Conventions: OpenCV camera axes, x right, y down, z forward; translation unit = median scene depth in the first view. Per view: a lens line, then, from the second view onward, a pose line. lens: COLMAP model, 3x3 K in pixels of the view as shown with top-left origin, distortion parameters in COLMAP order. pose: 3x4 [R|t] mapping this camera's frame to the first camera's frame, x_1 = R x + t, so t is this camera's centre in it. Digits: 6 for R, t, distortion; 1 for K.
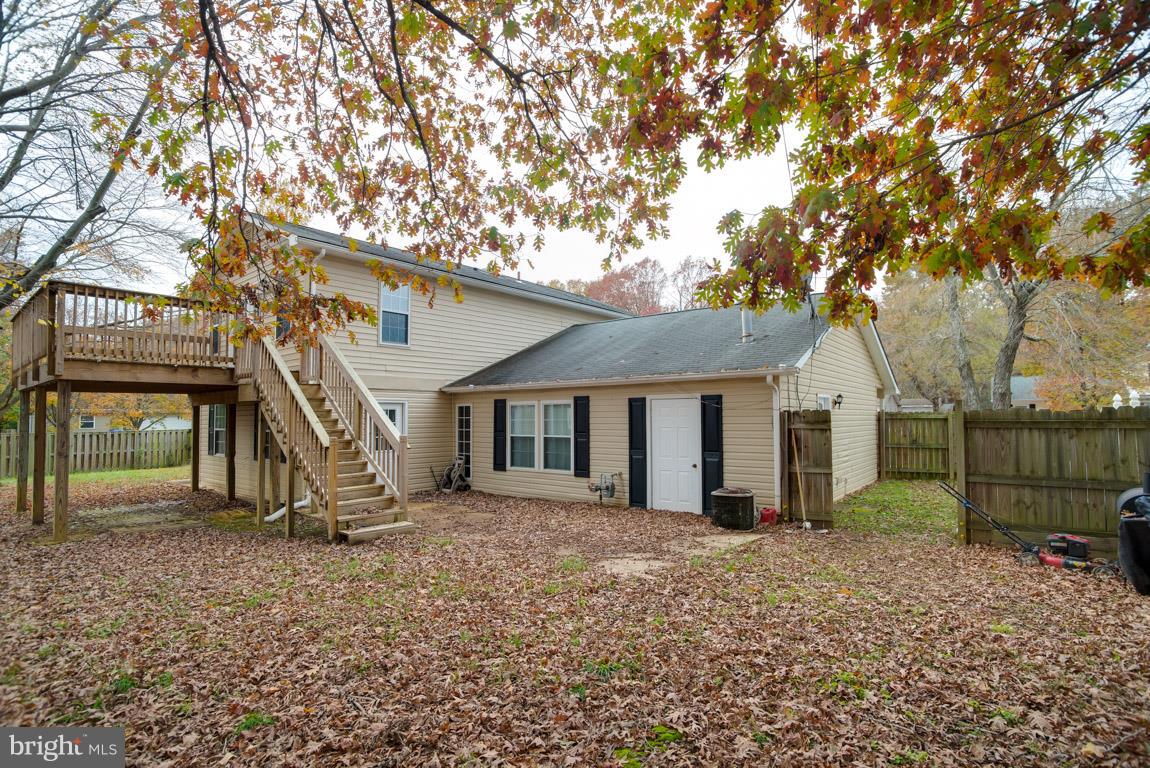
lens RADIAL K [[567.5, 0, 580.4], [0, 567.5, 385.7], [0, 0, 1]] dist [-0.065014, 0.032533]
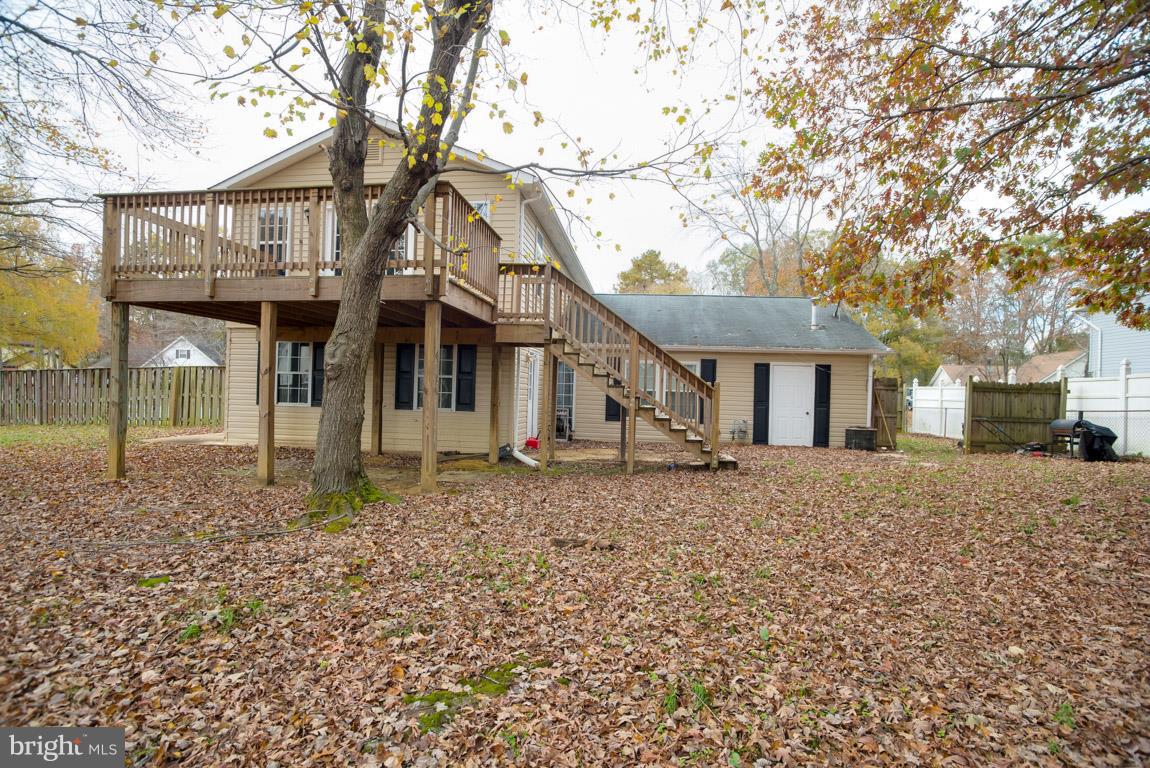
lens RADIAL K [[567.5, 0, 580.4], [0, 567.5, 385.7], [0, 0, 1]] dist [-0.065014, 0.032533]
pose [[0.833823, 0.009179, 0.551956, -1.011352], [-0.061985, 0.995095, 0.077091, -0.001808], [-0.548541, -0.098493, 0.830302, 0.134428]]
